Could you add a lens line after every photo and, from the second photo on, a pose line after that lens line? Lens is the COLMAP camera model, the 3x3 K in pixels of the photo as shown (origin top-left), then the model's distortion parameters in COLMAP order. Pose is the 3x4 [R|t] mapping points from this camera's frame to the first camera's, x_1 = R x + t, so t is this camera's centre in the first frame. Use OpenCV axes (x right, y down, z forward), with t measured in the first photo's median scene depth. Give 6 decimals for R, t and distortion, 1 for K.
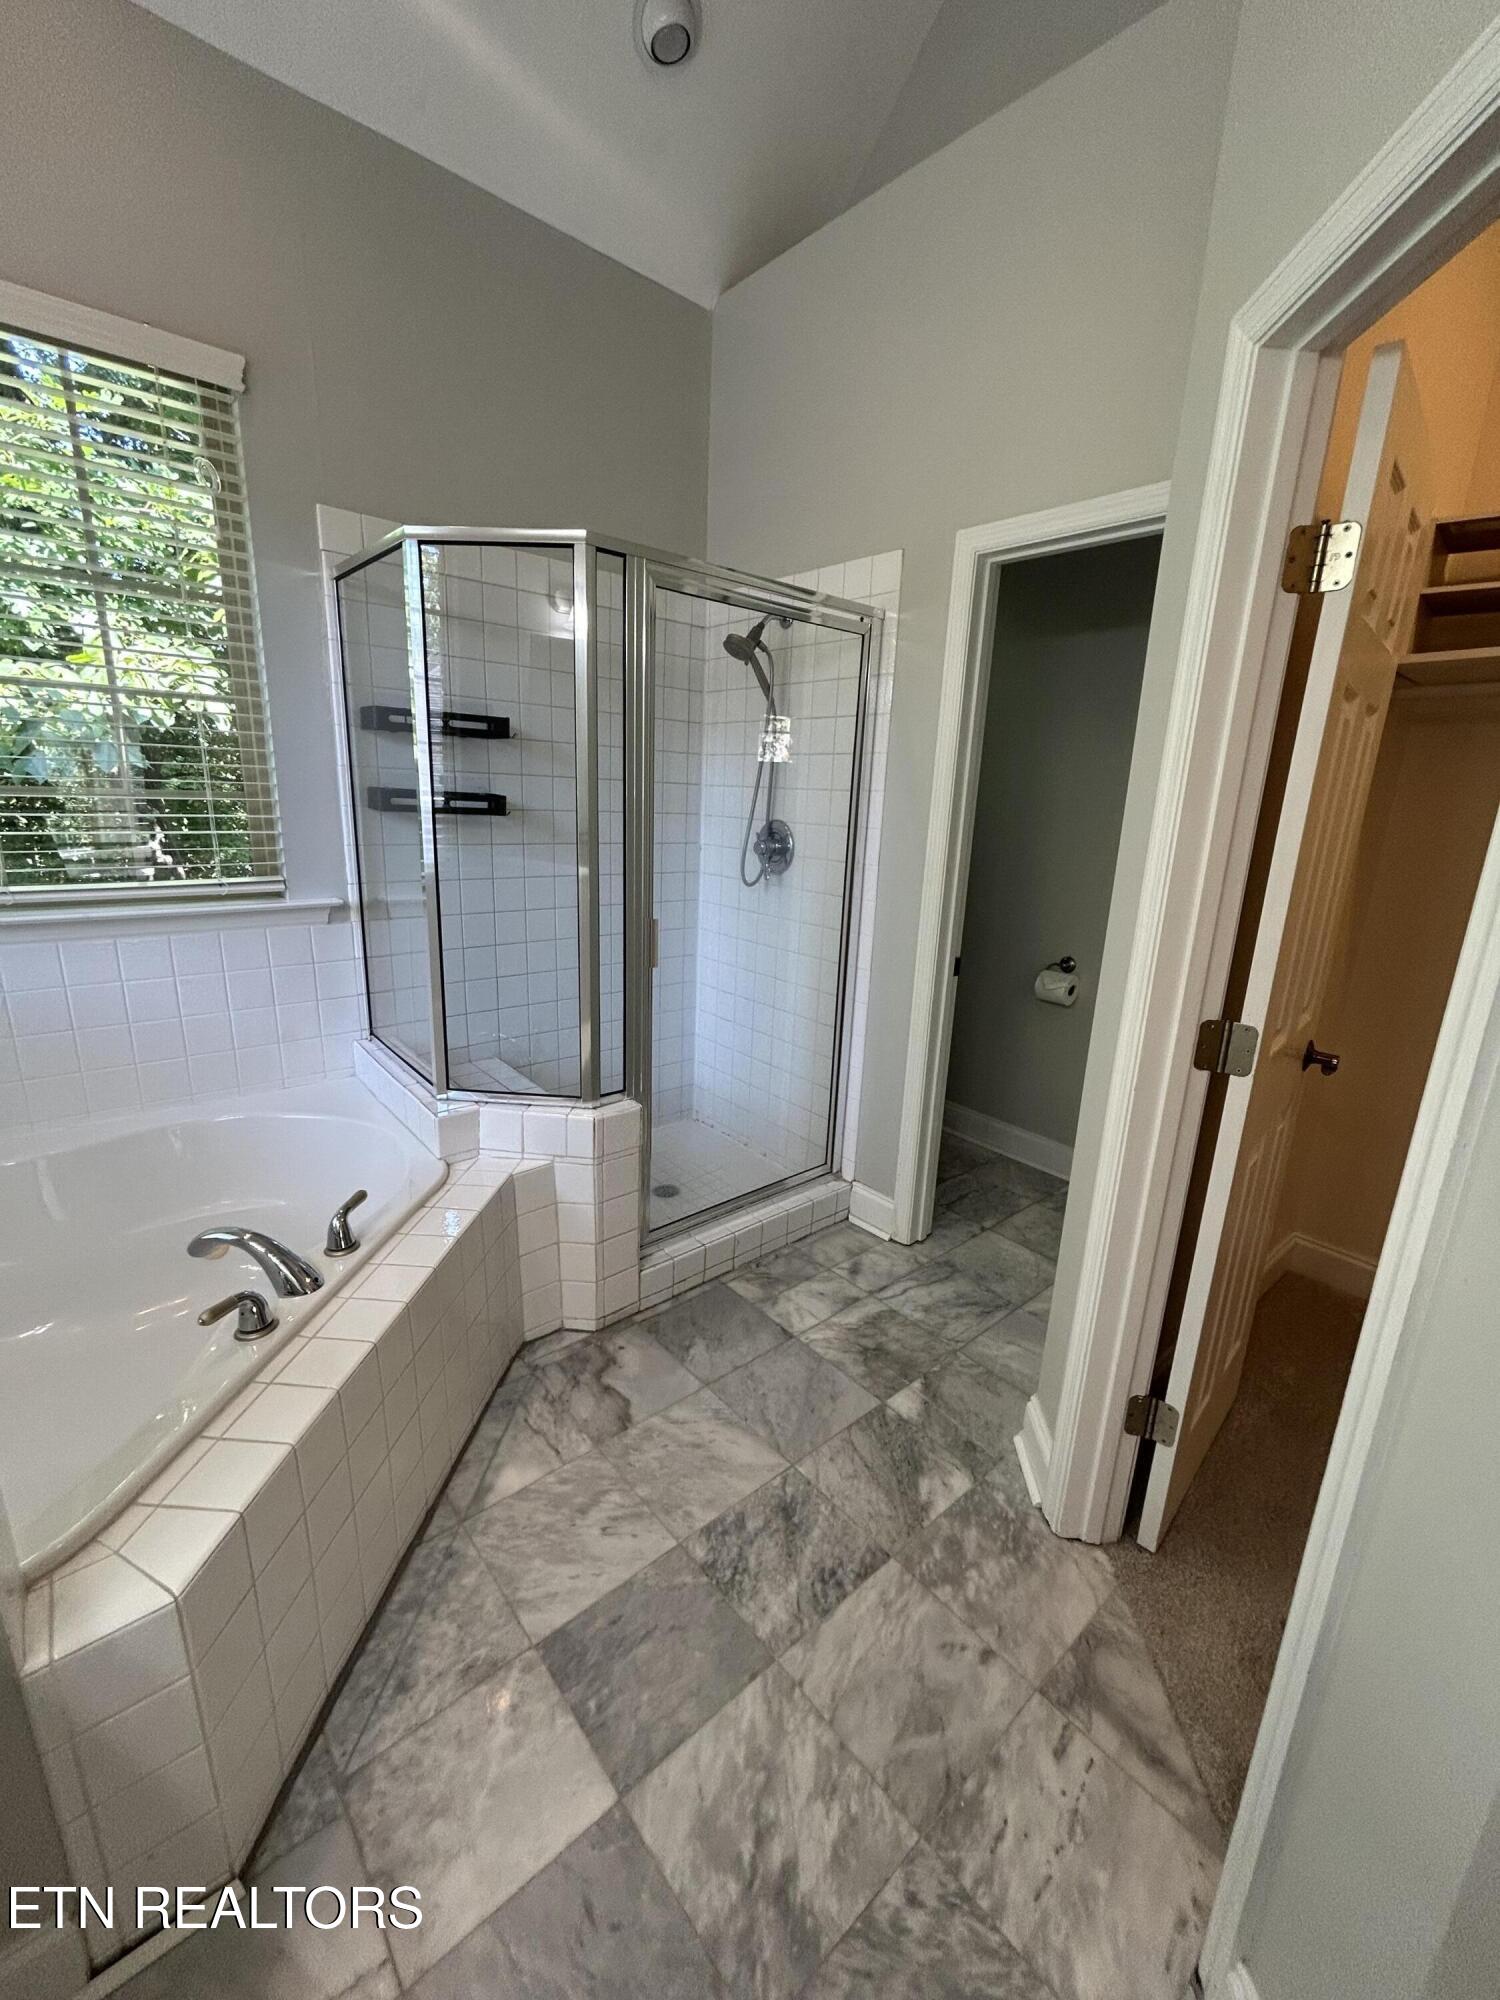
lens RADIAL K [[810.0, 0, 752.7], [0, 810.0, 999.7], [0, 0, 1]] dist [0.001439, 0.000246]
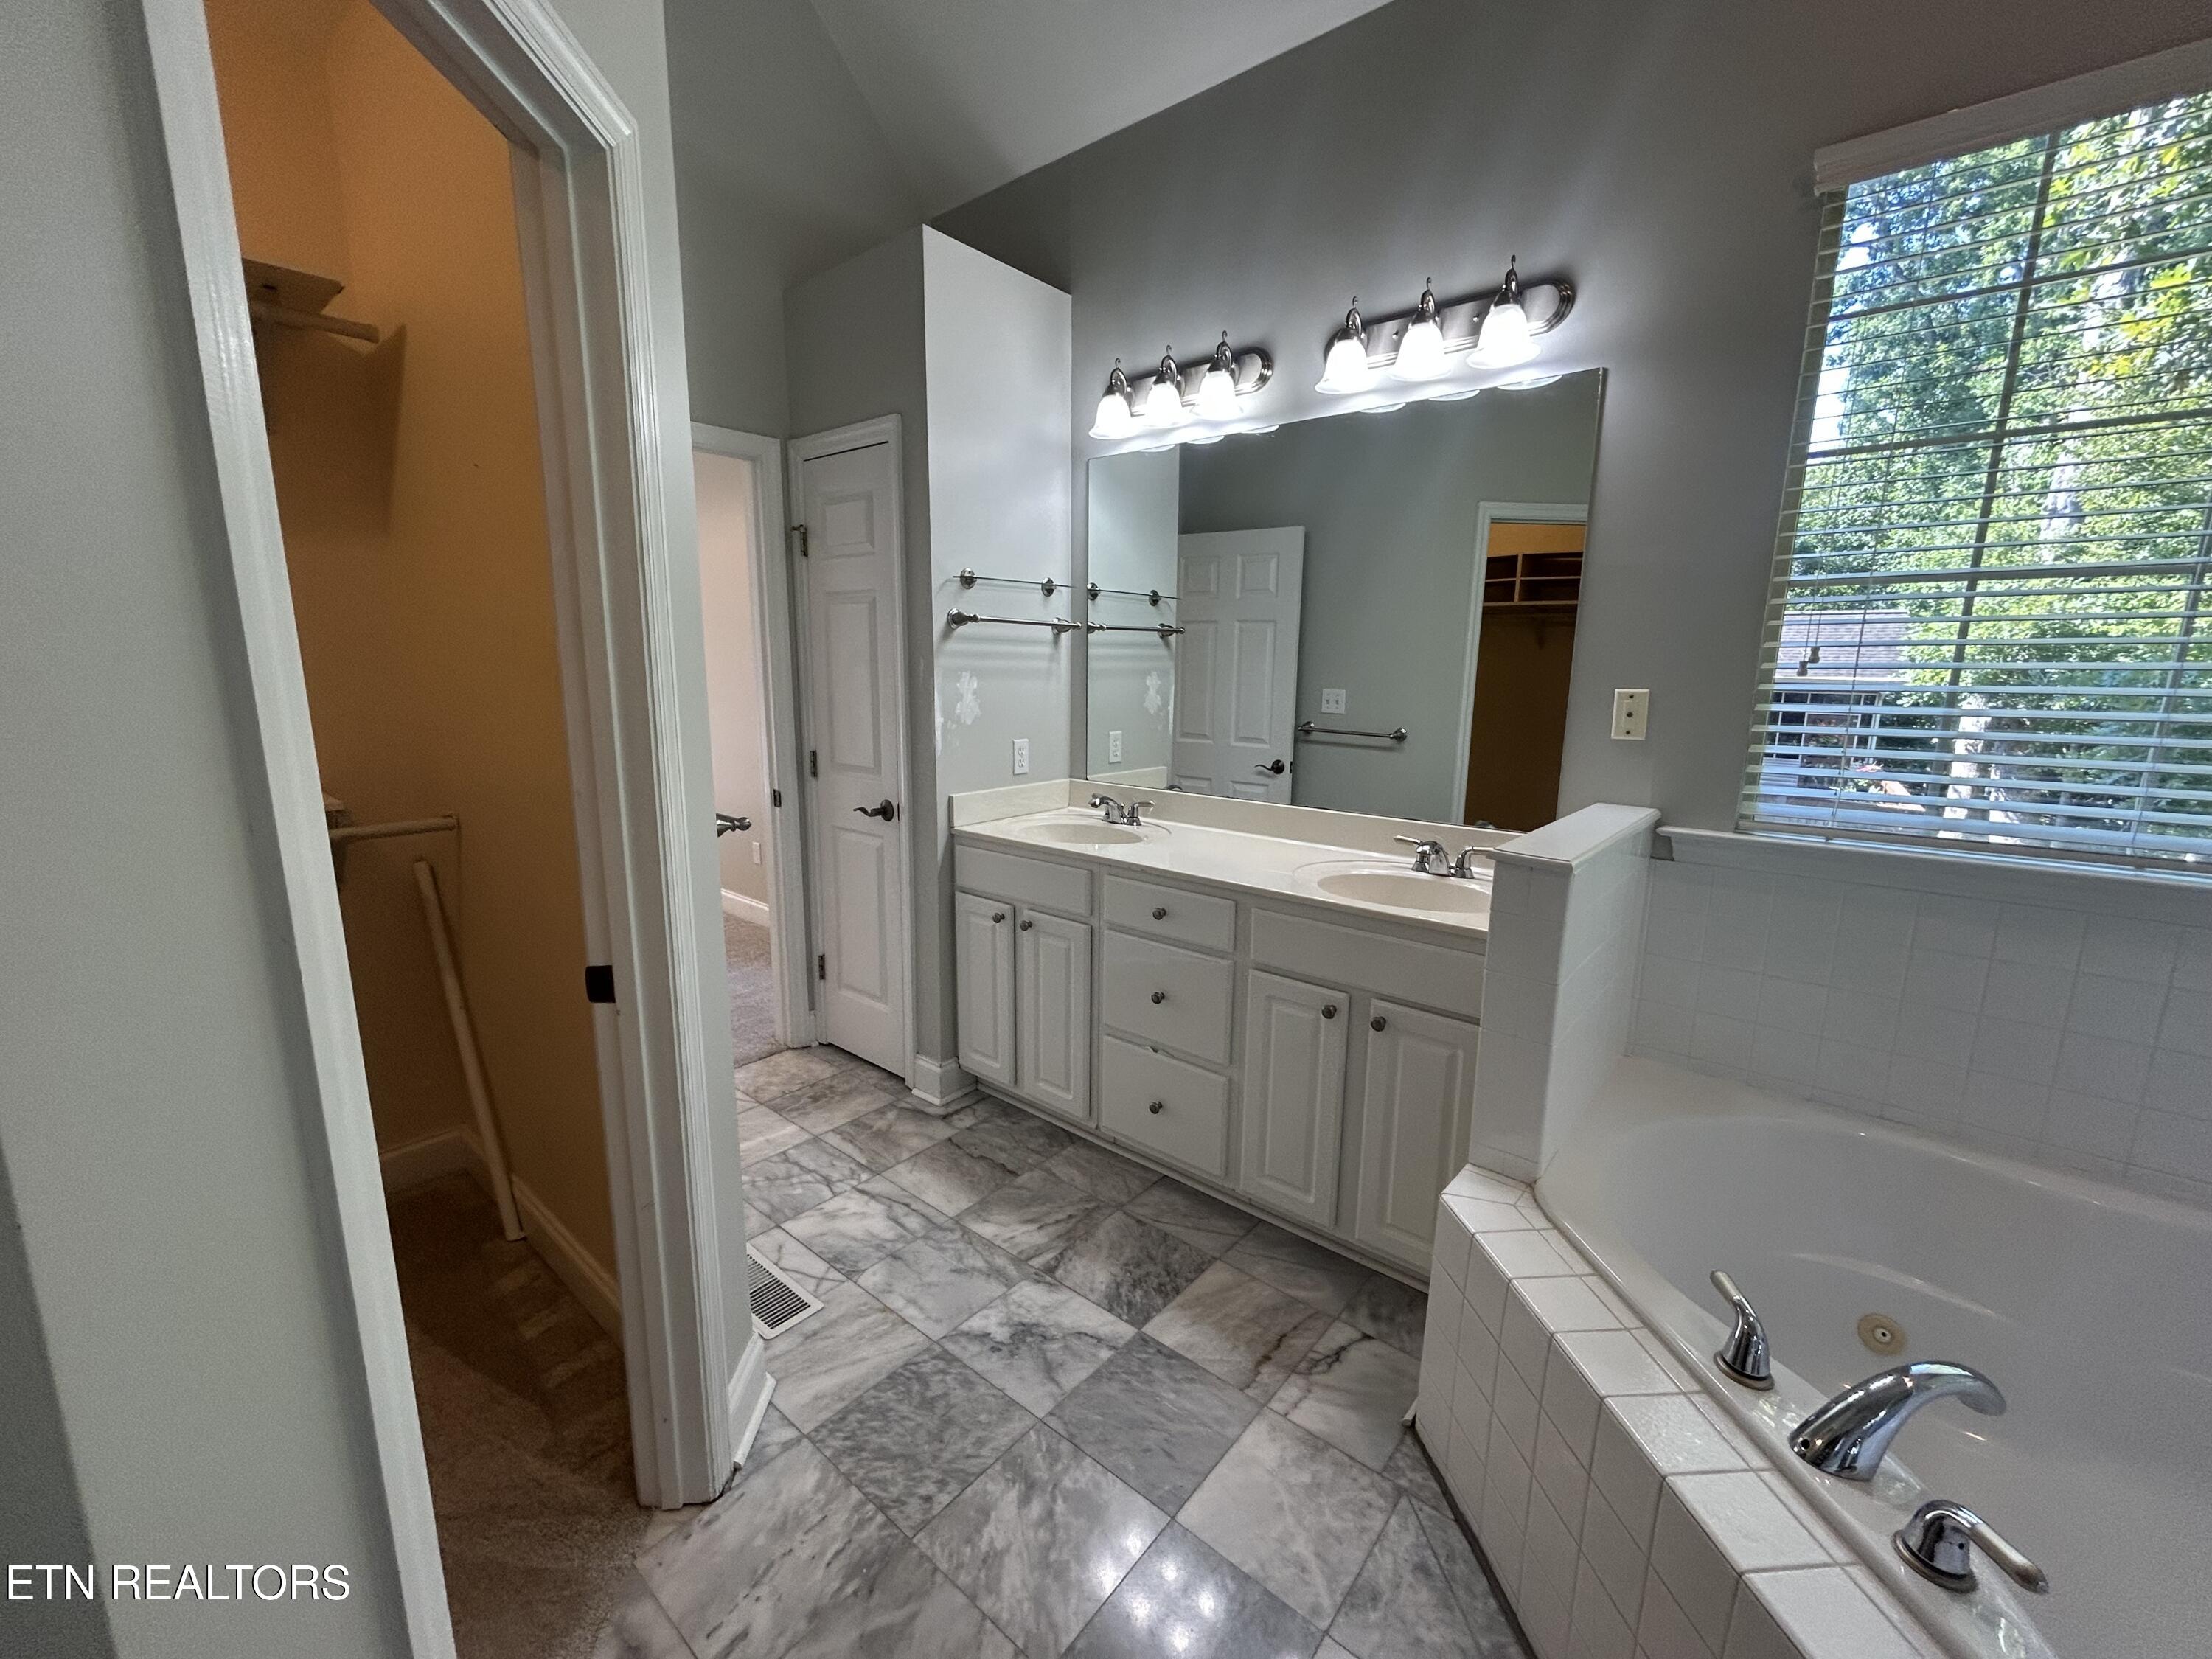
lens RADIAL K [[895.8, 0, 1105.8], [0, 895.8, 826.8], [0, 0, 1]] dist [0.001439, 0.000246]
pose [[-0.986121, -0.021714, -0.164602, 0.092909], [-0.088363, 0.907979, 0.409594, -0.242479], [0.140561, 0.418454, -0.897295, 0.986113]]
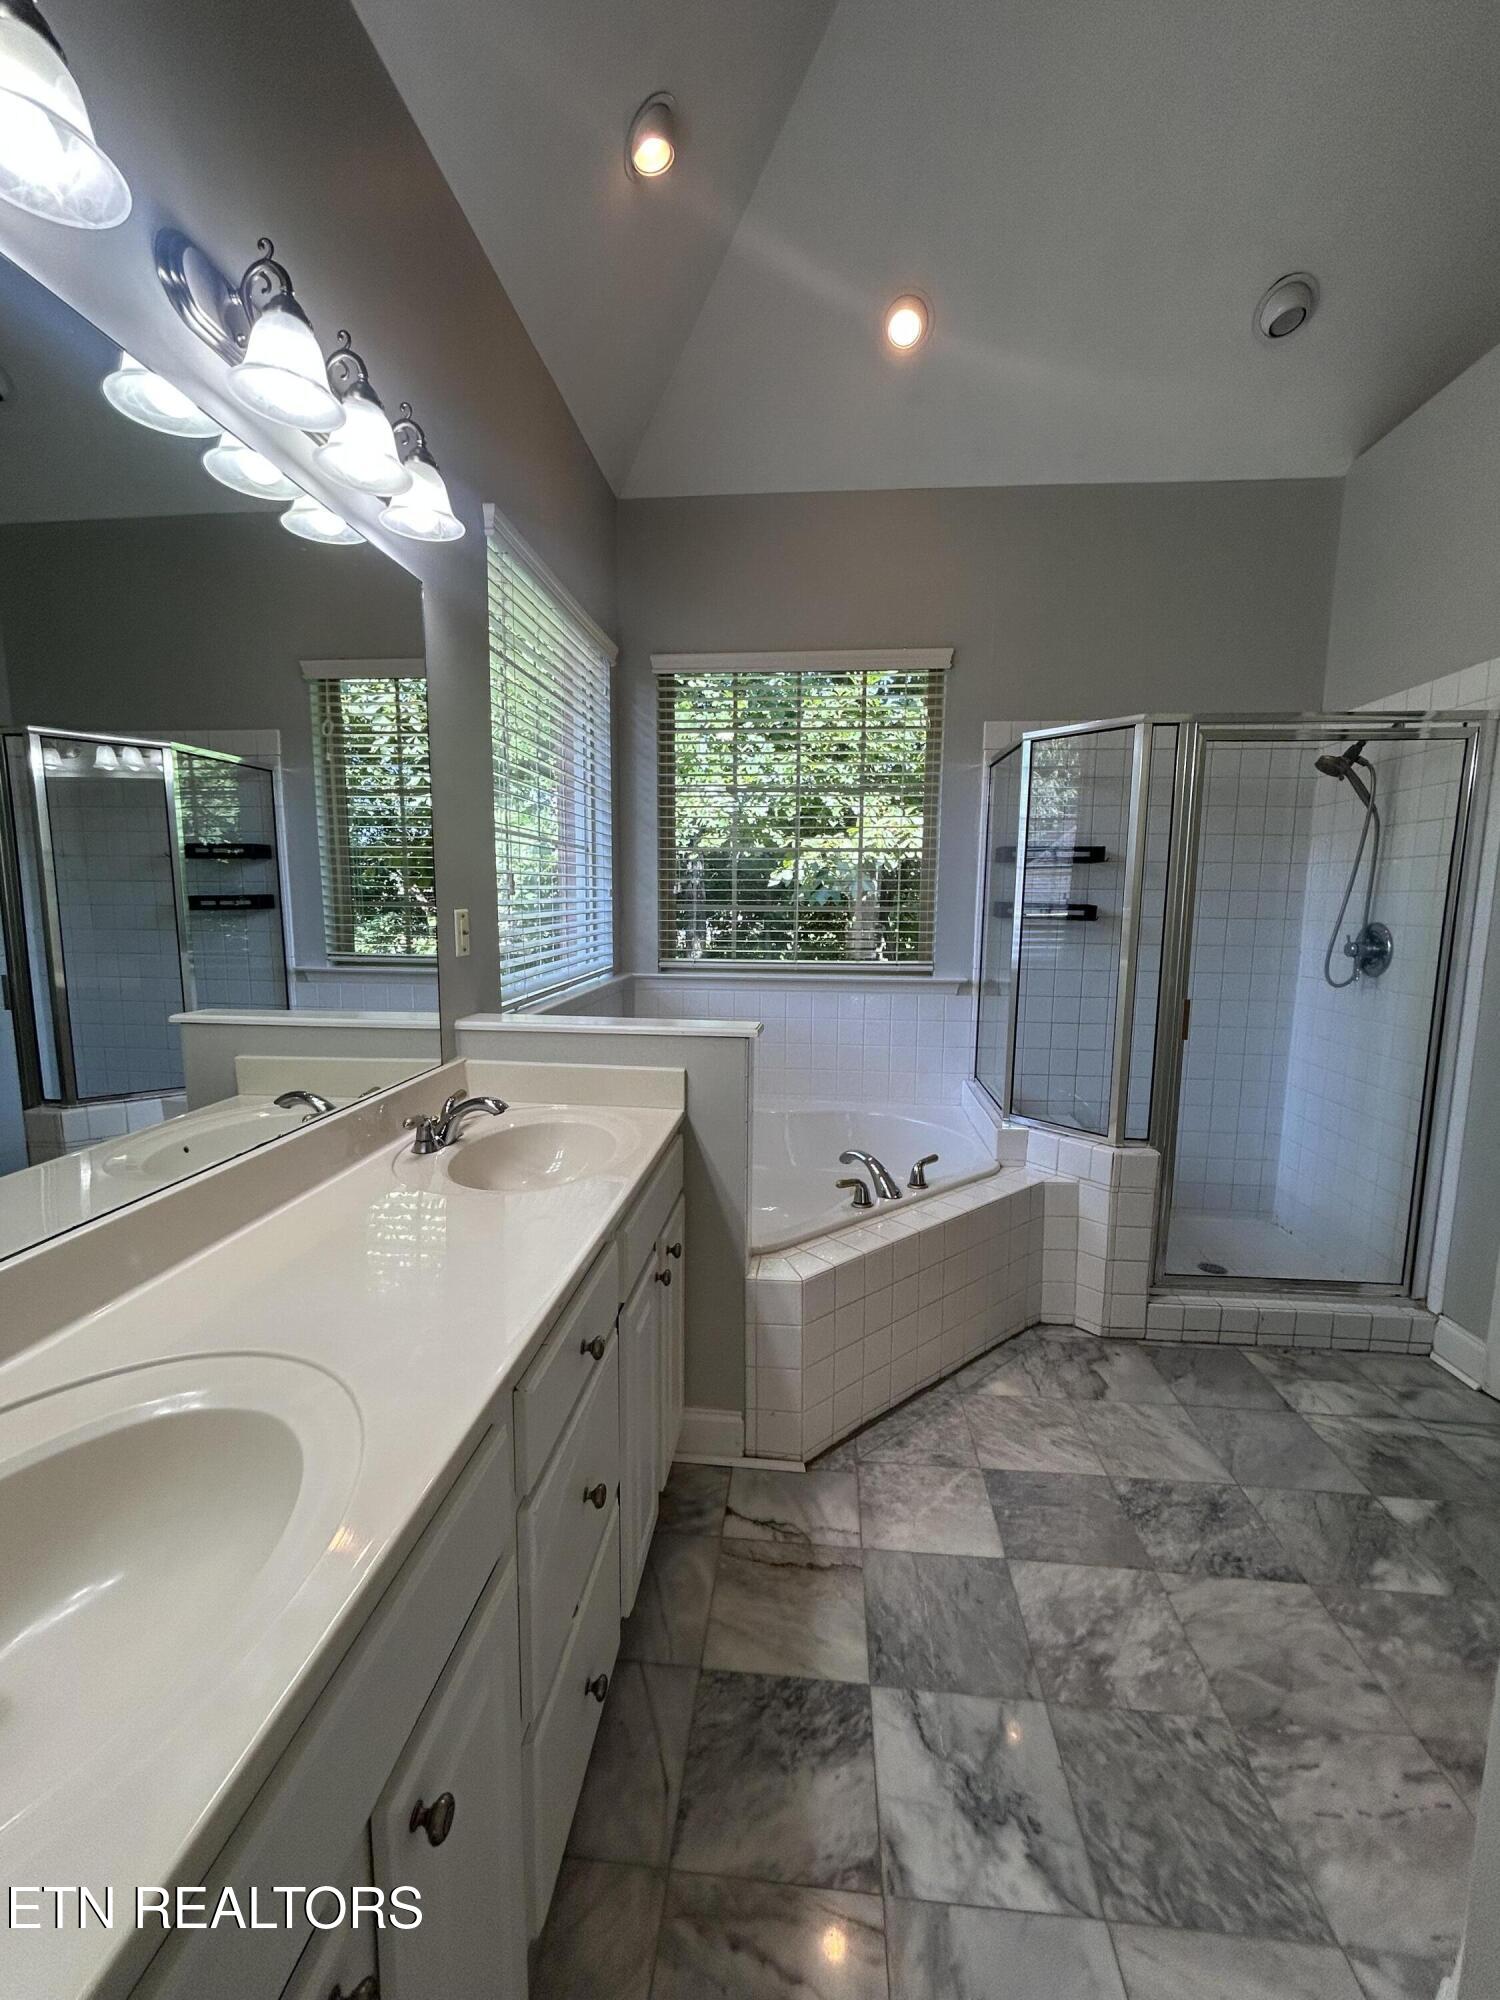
lens RADIAL K [[810.0, 0, 750.8], [0, 810.0, 1003.7], [0, 0, 1]] dist [0.001439, 0.000246]
pose [[0.697072, 0.059877, -0.714497, 0.289656], [-0.160912, 0.984152, -0.074514, 0.101549], [0.698712, 0.166913, 0.695659, -0.295801]]
